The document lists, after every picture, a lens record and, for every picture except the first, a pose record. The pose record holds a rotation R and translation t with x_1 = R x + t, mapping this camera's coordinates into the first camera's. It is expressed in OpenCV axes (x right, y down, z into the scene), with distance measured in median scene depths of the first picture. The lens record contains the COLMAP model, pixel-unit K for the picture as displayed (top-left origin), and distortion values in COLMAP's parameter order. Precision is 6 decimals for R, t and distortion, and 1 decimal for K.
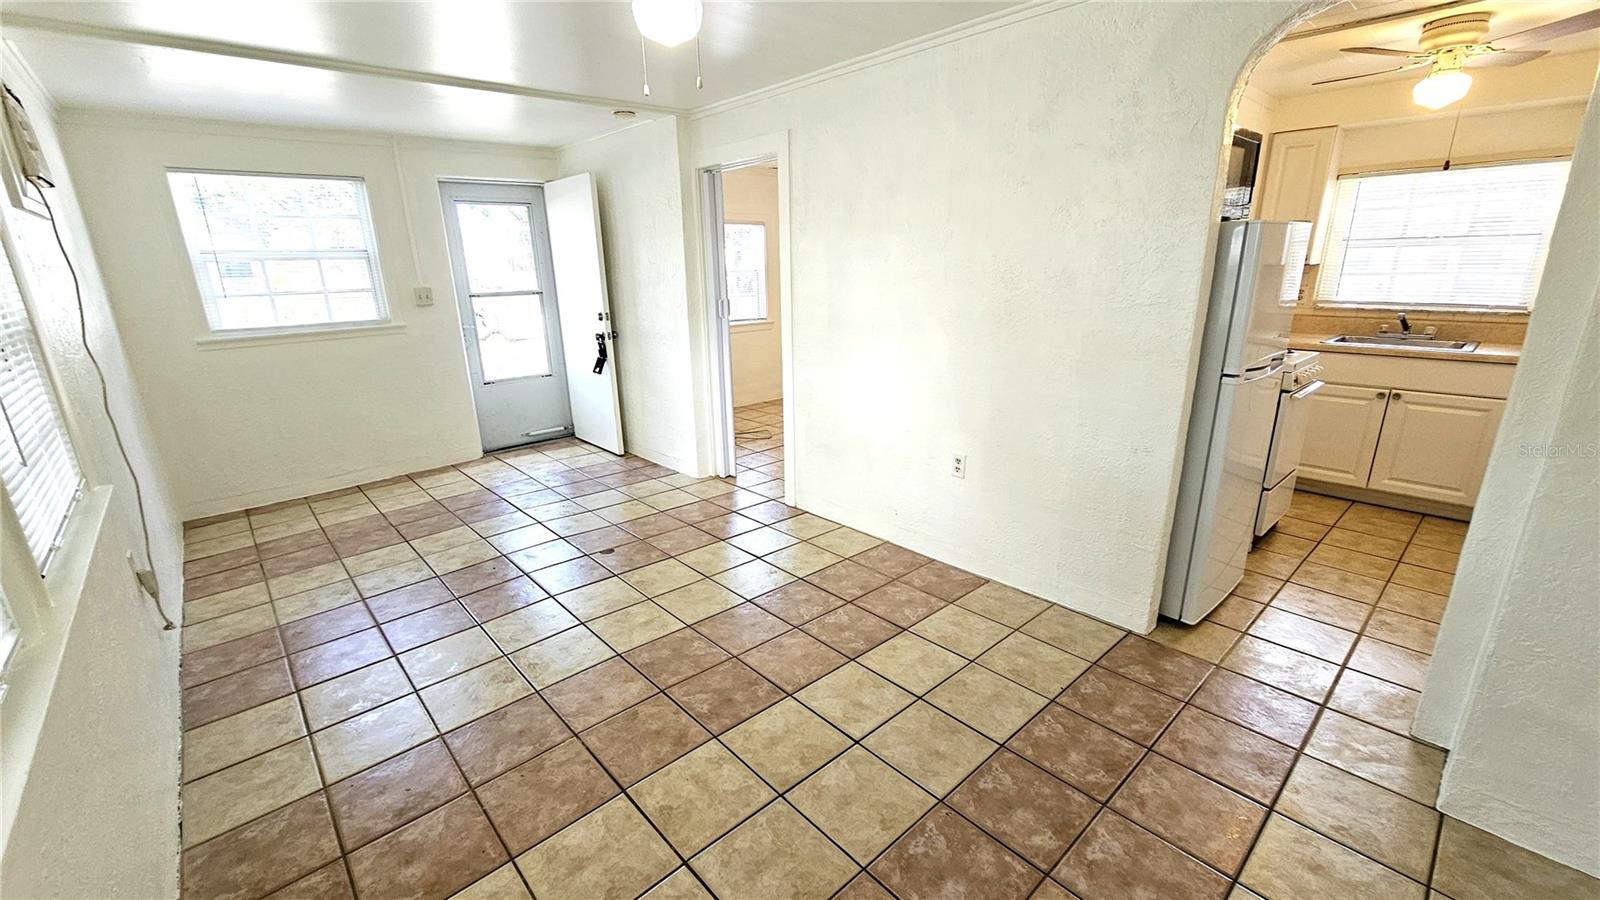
lens RADIAL K [[657.4, 0, 794.2], [0, 657.4, 459.7], [0, 0, 1]] dist [-0.003839, 0.000702]
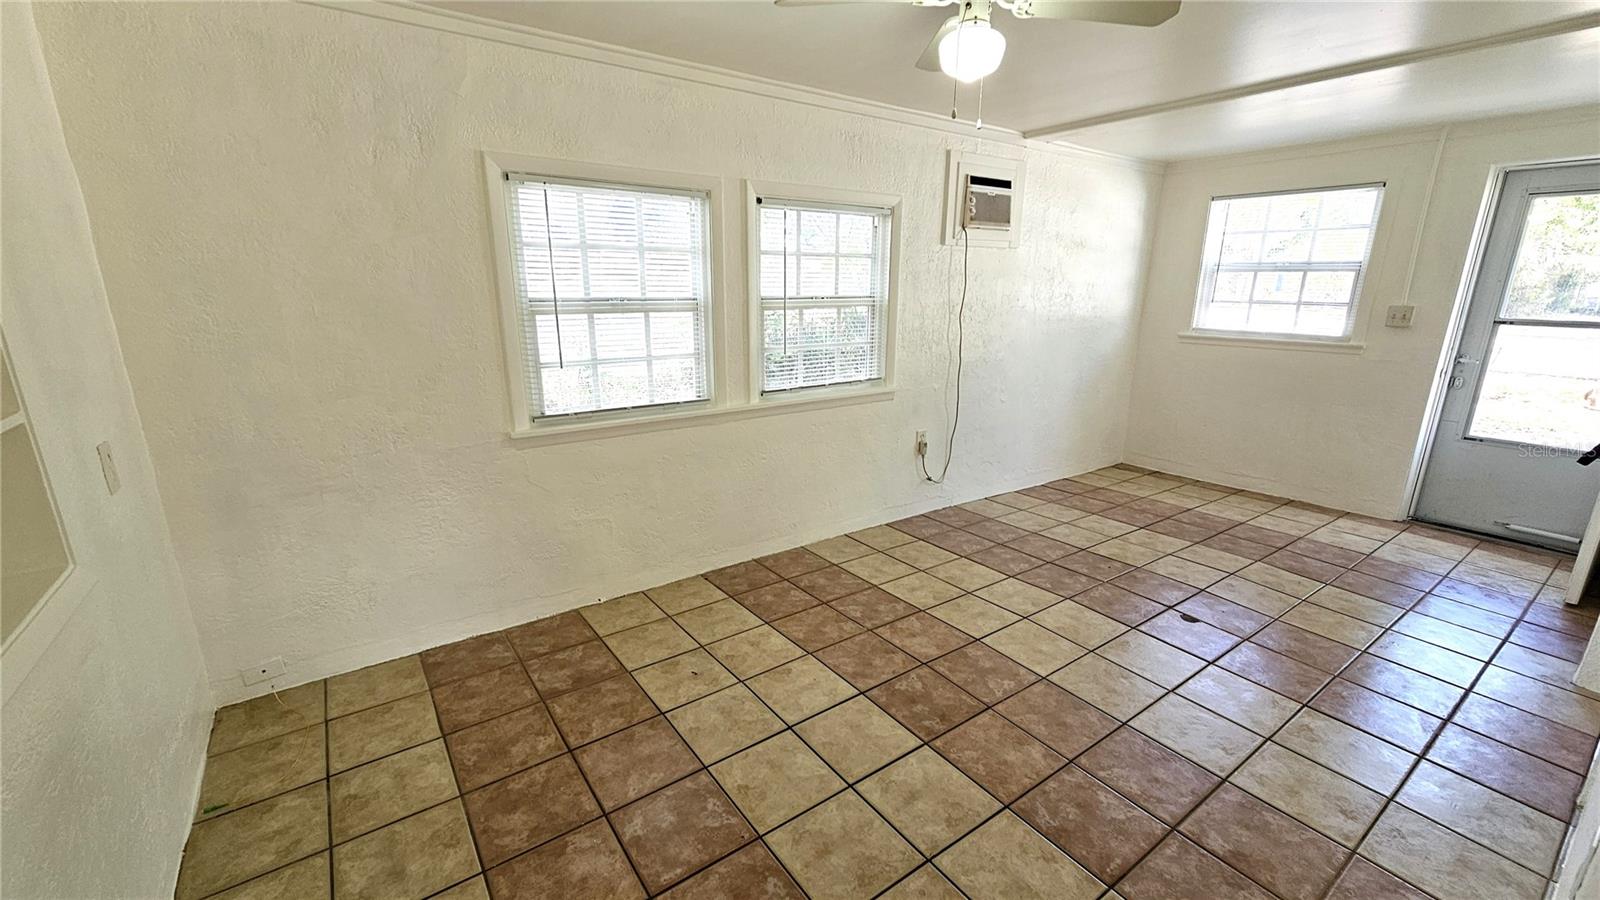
lens RADIAL K [[657.4, 0, 804.3], [0, 657.4, 459.8], [0, 0, 1]] dist [-0.003839, 0.000702]
pose [[-0.111314, 0.283140, -0.952597, 0.492530], [-0.290175, 0.907521, 0.303650, -0.150839], [0.950477, 0.310221, -0.018859, 0.454116]]
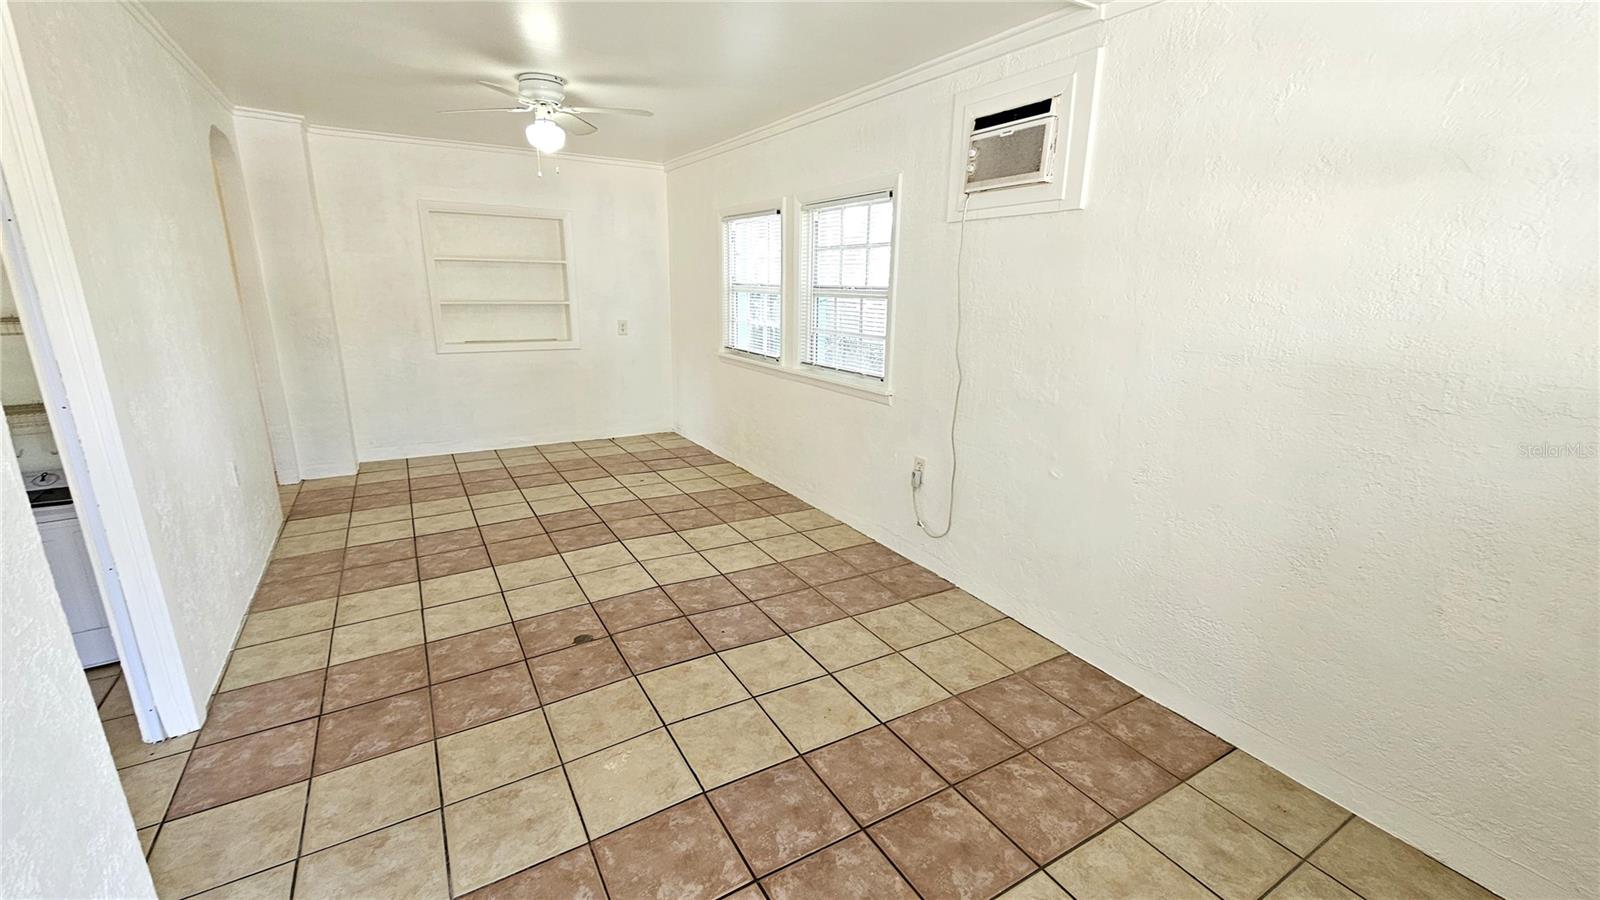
lens RADIAL K [[657.4, 0, 801.3], [0, 657.4, 465.0], [0, 0, 1]] dist [-0.003839, 0.000702]
pose [[-0.982273, -0.047567, 0.181318, -0.621166], [0.055842, 0.849098, 0.525276, -0.388404], [-0.178943, 0.526090, -0.831390, 1.396008]]
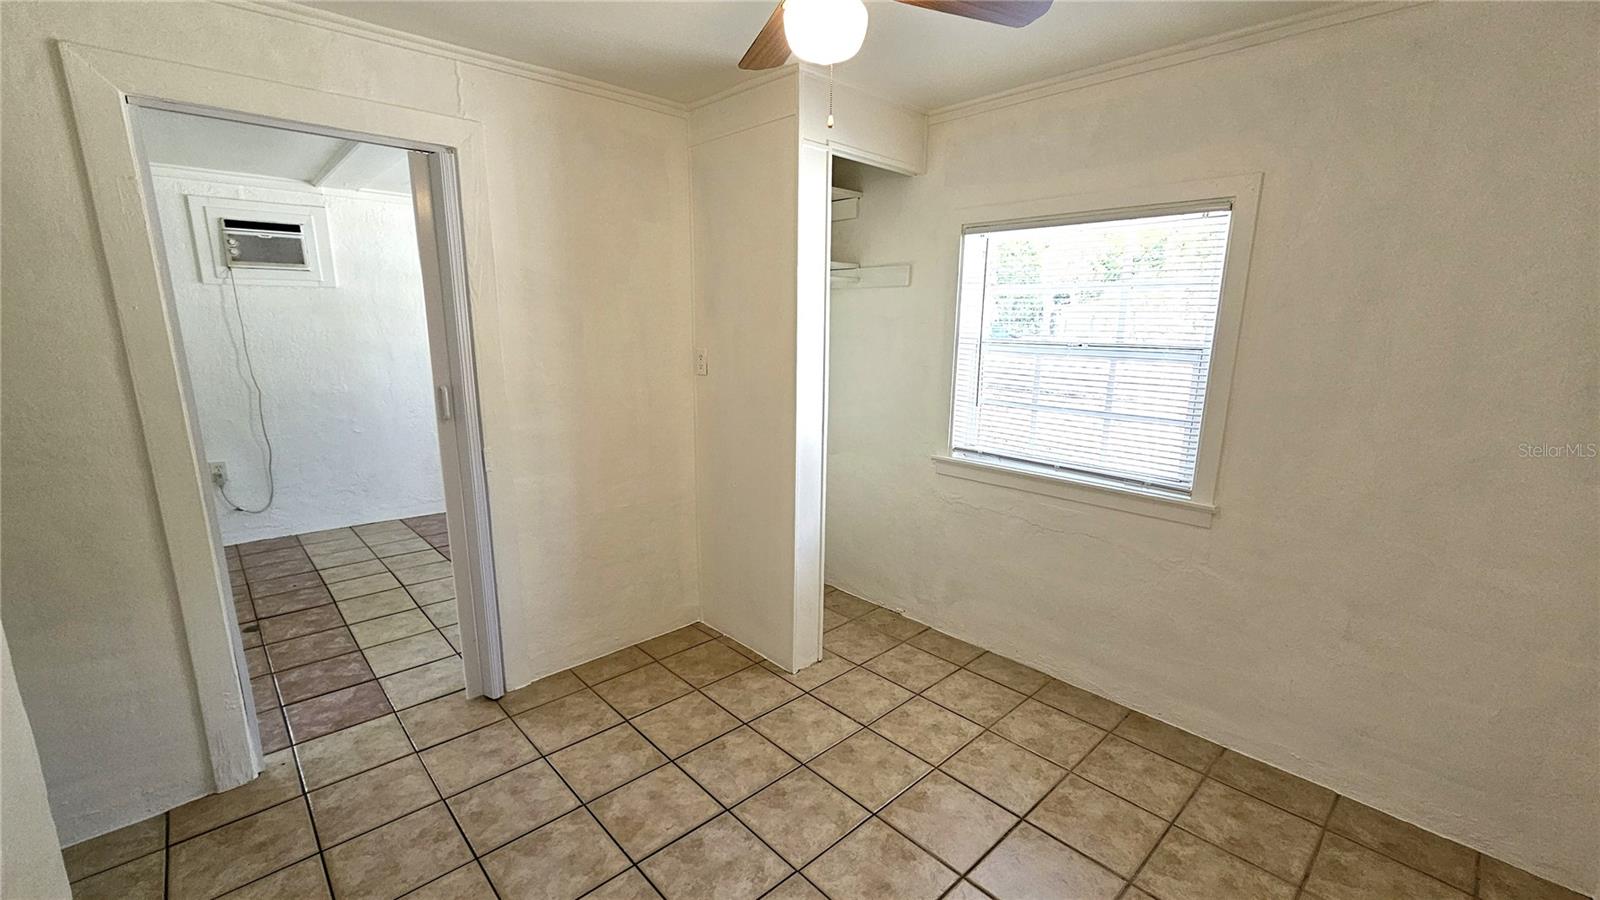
lens RADIAL K [[657.4, 0, 797.2], [0, 657.4, 462.8], [0, 0, 1]] dist [-0.003839, 0.000702]
pose [[0.010642, 0.231765, -0.972714, 0.515980], [-0.290782, 0.931447, 0.218751, -0.460818], [0.956730, 0.280519, 0.077305, 1.497223]]
